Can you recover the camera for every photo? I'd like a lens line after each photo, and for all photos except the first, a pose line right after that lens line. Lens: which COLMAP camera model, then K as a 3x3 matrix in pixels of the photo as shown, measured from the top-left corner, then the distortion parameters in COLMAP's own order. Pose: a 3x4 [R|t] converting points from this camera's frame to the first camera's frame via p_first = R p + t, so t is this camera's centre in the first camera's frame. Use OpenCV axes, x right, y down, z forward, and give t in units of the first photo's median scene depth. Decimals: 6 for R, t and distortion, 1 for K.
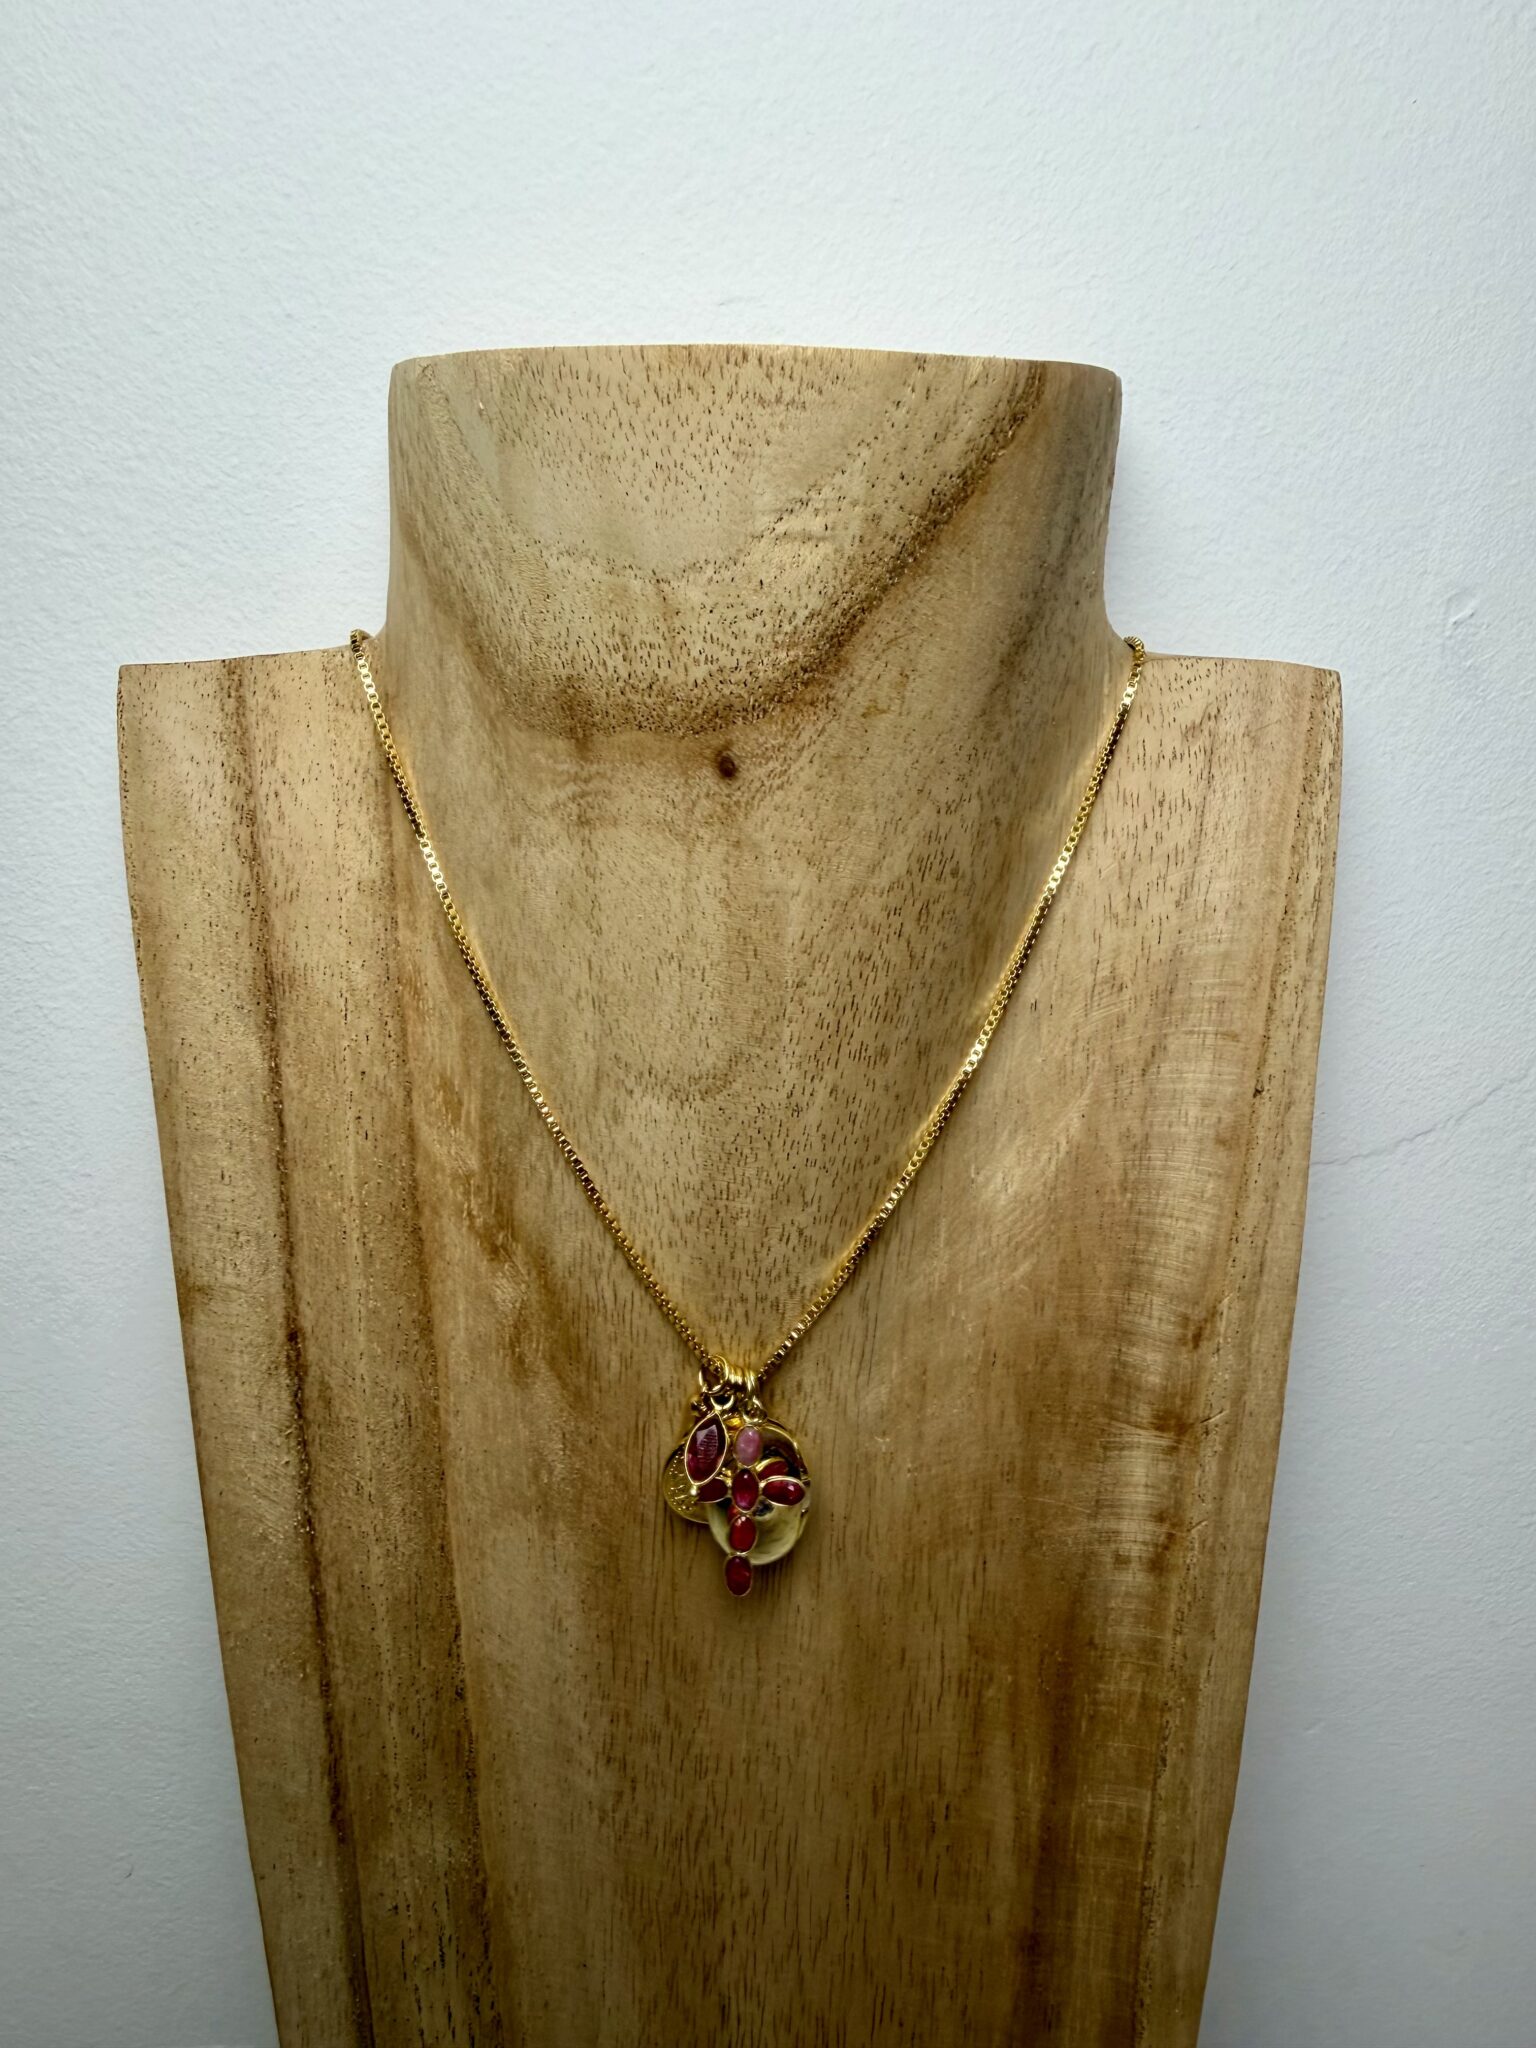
lens RADIAL K [[1527.9, 0, 773.0], [0, 1527.9, 935.5], [0, 0, 1]] dist [0.005341, 0.000208]
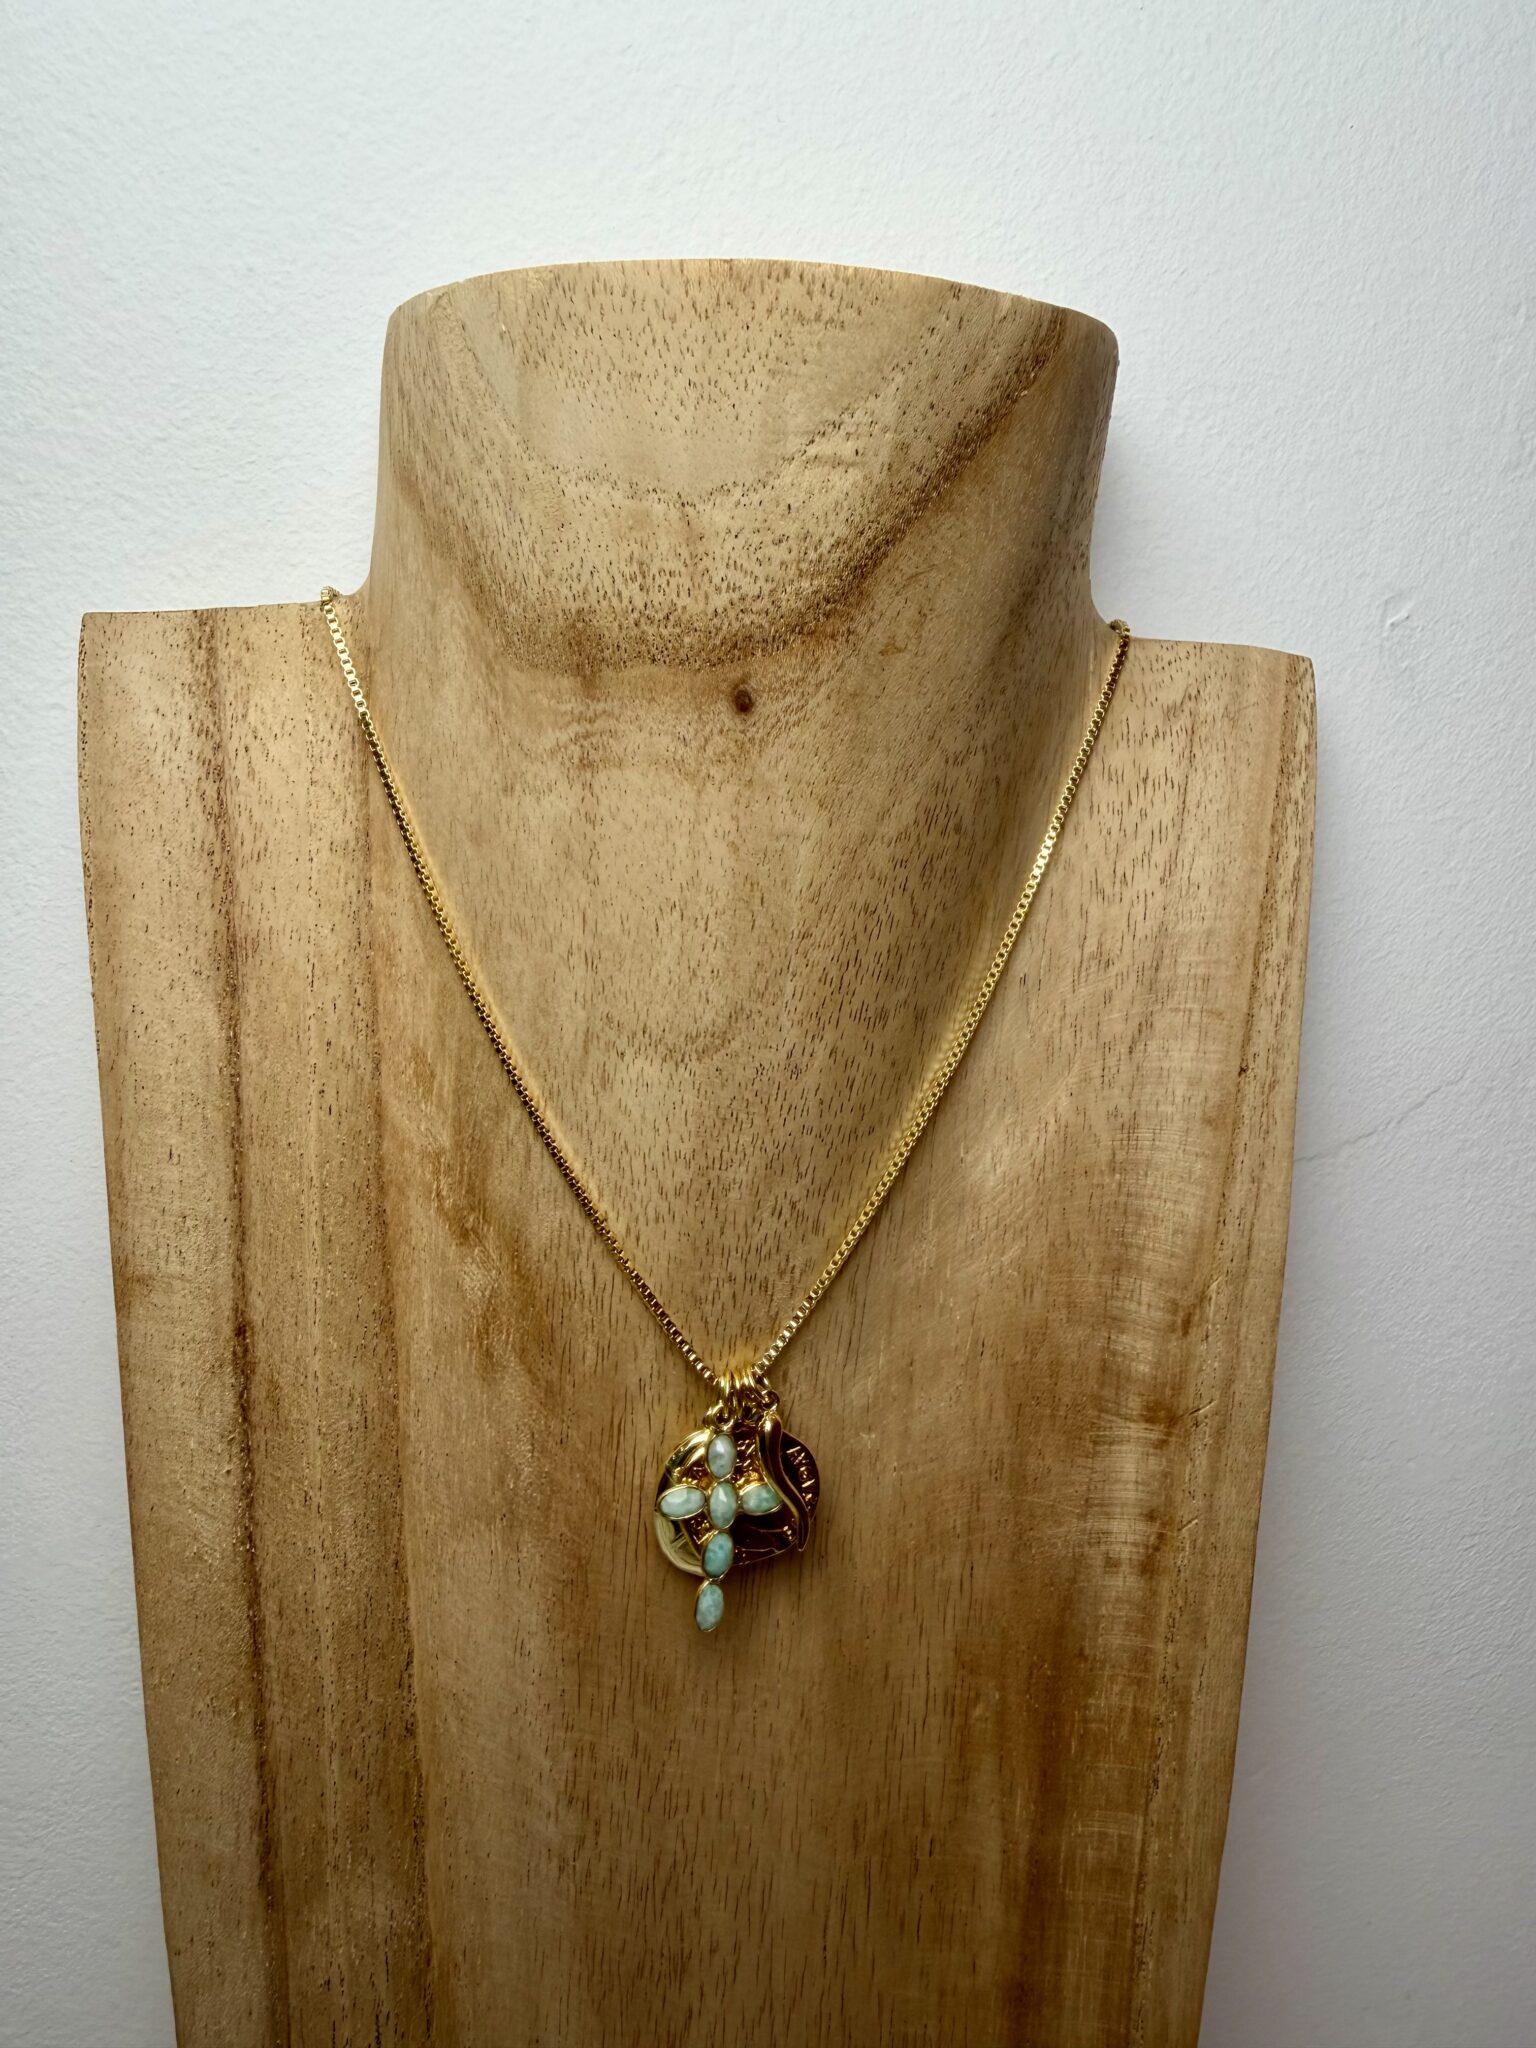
lens RADIAL K [[1533.8, 0, 774.5], [0, 1533.8, 908.1], [0, 0, 1]] dist [0.006128, 0.003829]
pose [[0.996435, 0.012500, 0.083432, -0.072641], [-0.005452, 0.996436, -0.084176, 0.084125], [-0.084186, 0.083421, 0.992952, 0.024799]]
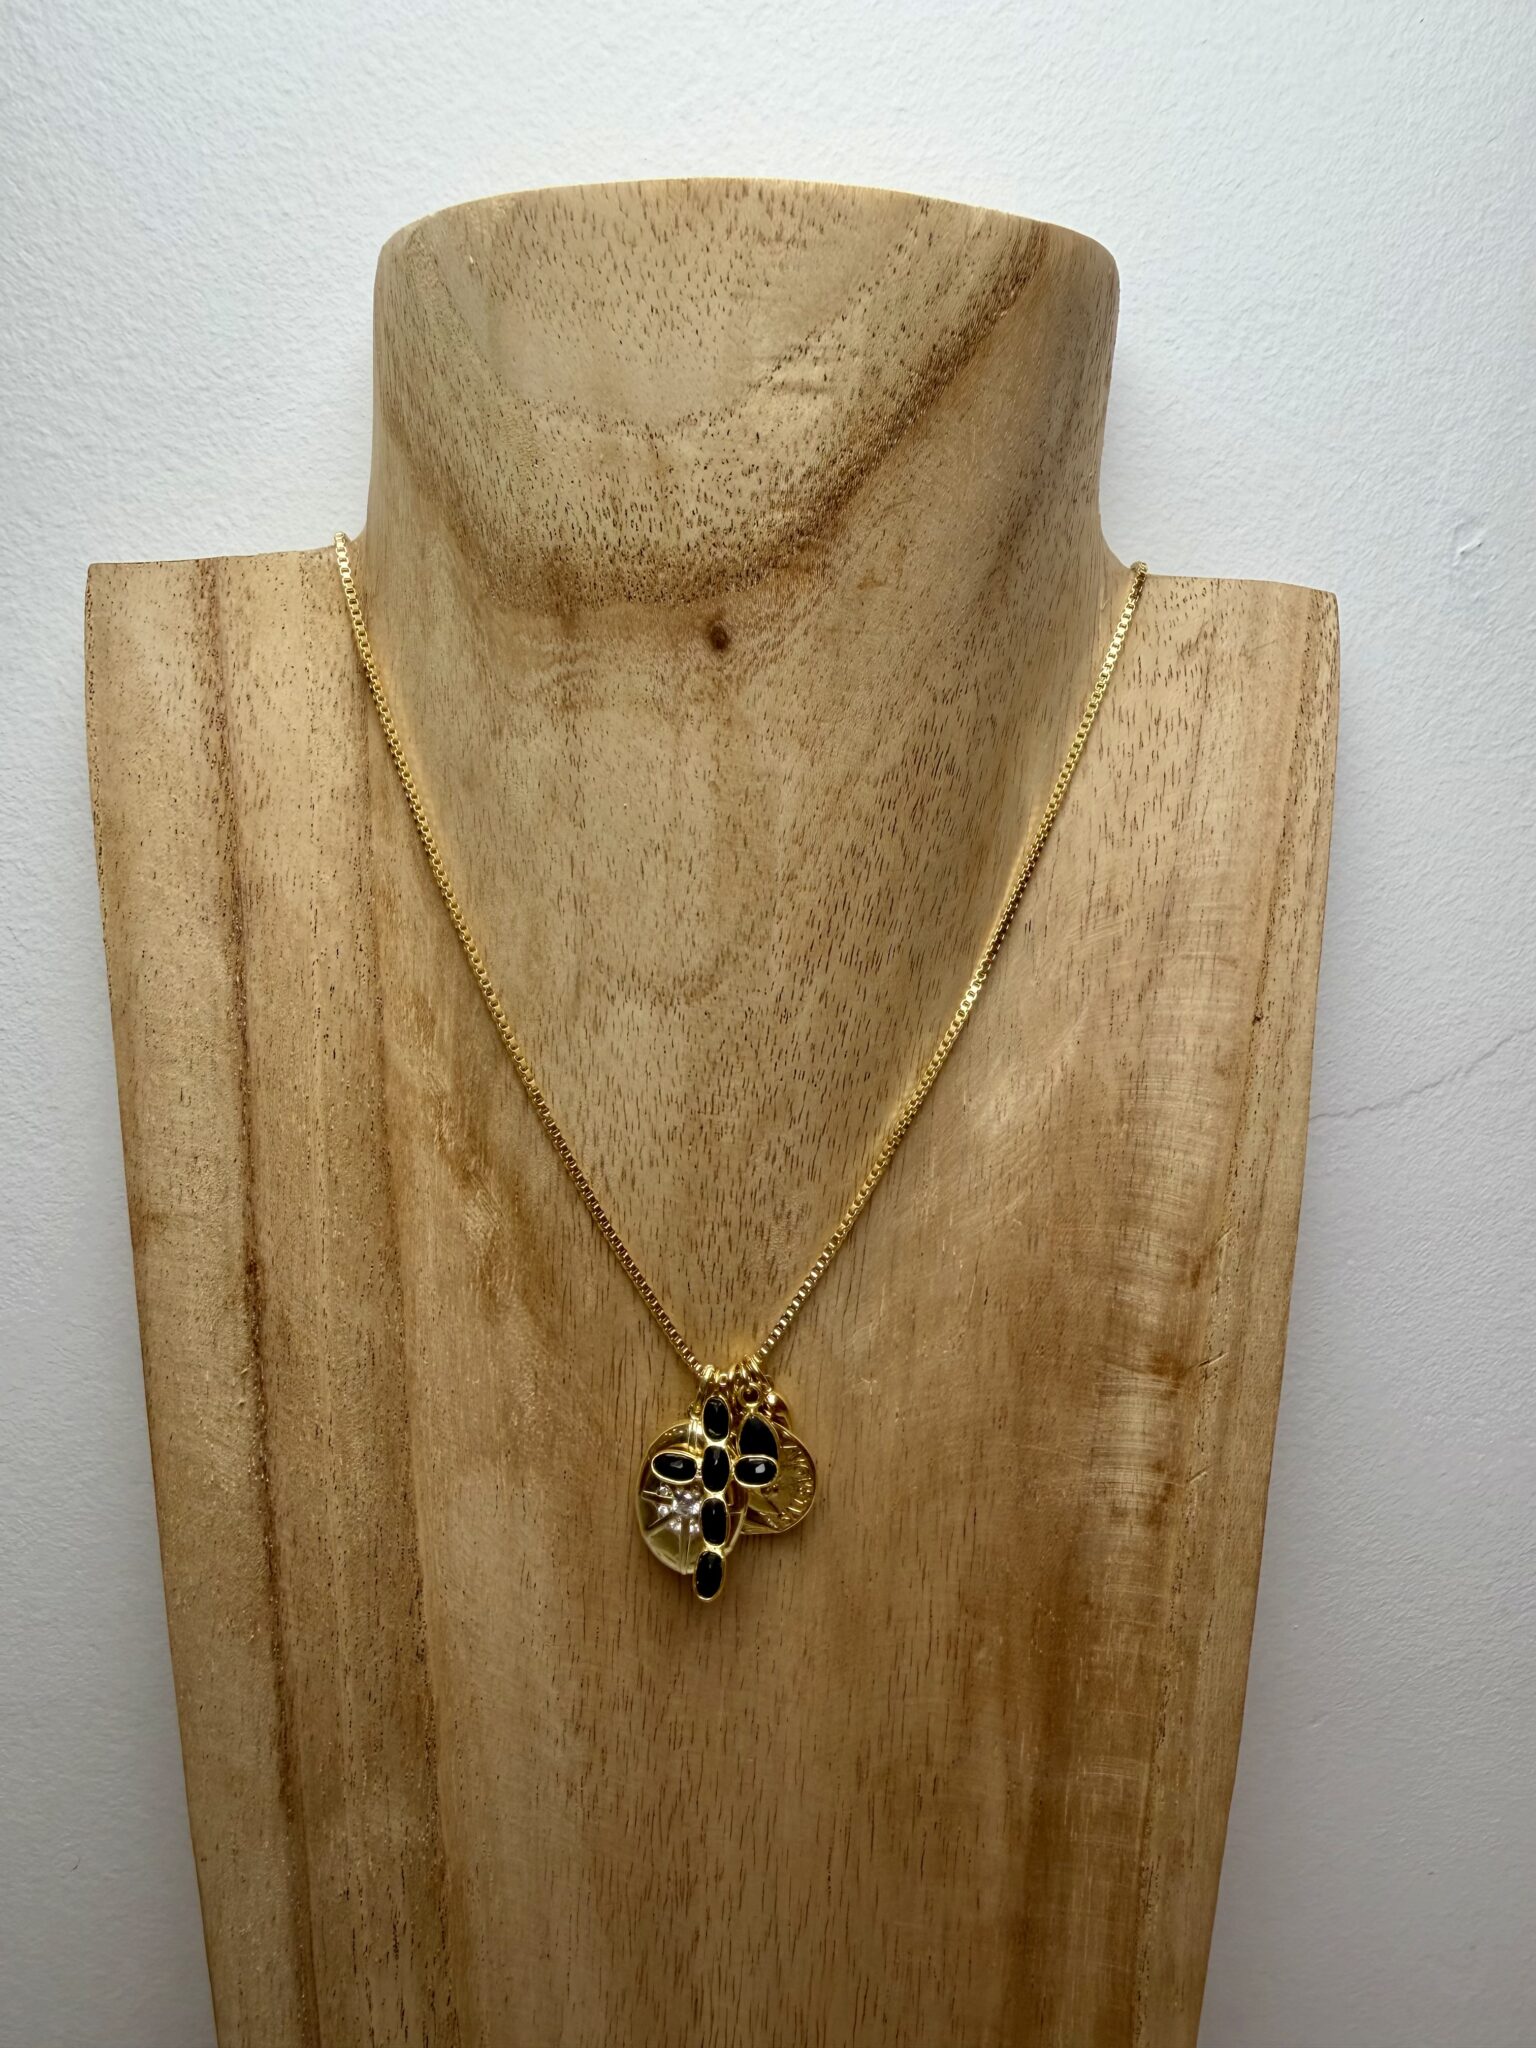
lens RADIAL K [[1532.8, 0, 773.5], [0, 1532.8, 932.1], [0, 0, 1]] dist [0.000160, 0.004822]
pose [[0.999738, 0.008859, 0.021111, -0.011494], [-0.007817, 0.998771, -0.048949, 0.098697], [-0.021518, 0.048771, 0.998578, 0.030707]]
